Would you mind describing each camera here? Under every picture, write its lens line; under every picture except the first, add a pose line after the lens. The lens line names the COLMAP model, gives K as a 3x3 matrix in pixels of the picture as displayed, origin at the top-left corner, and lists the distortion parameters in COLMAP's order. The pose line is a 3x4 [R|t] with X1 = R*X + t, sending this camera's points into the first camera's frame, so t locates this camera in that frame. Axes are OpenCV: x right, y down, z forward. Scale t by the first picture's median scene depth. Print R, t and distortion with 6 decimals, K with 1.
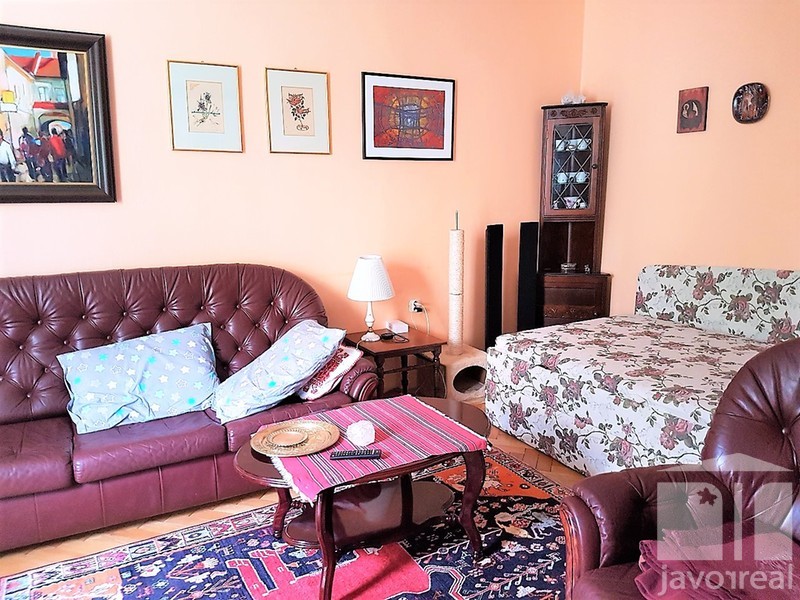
lens RADIAL K [[598.7, 0, 399.1], [0, 598.7, 297.5], [0, 0, 1]] dist [0.162524, -0.266613]
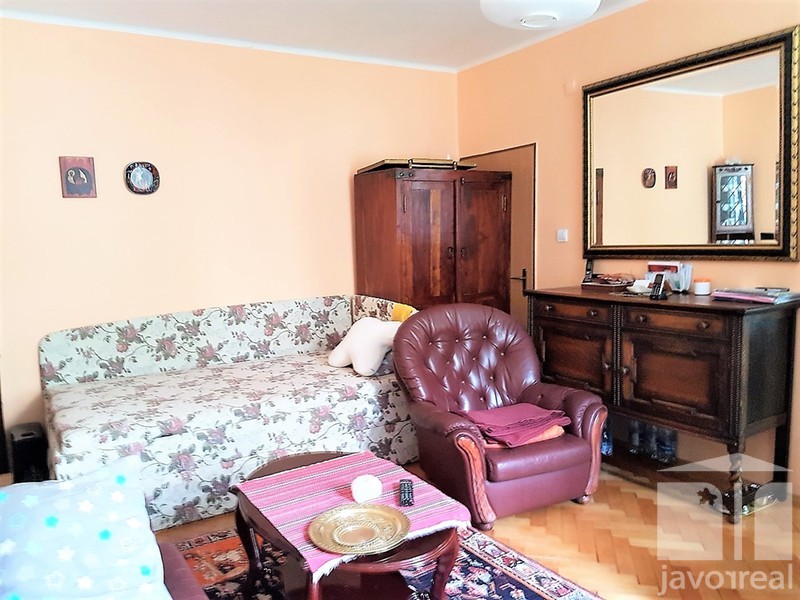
lens RADIAL K [[598.7, 0, 399.1], [0, 598.7, 297.5], [0, 0, 1]] dist [0.162524, -0.266613]
pose [[-0.035344, -0.092365, 0.995098, -0.639784], [0.208728, 0.973078, 0.097735, -0.101819], [-0.977335, 0.211159, -0.015113, 0.564944]]
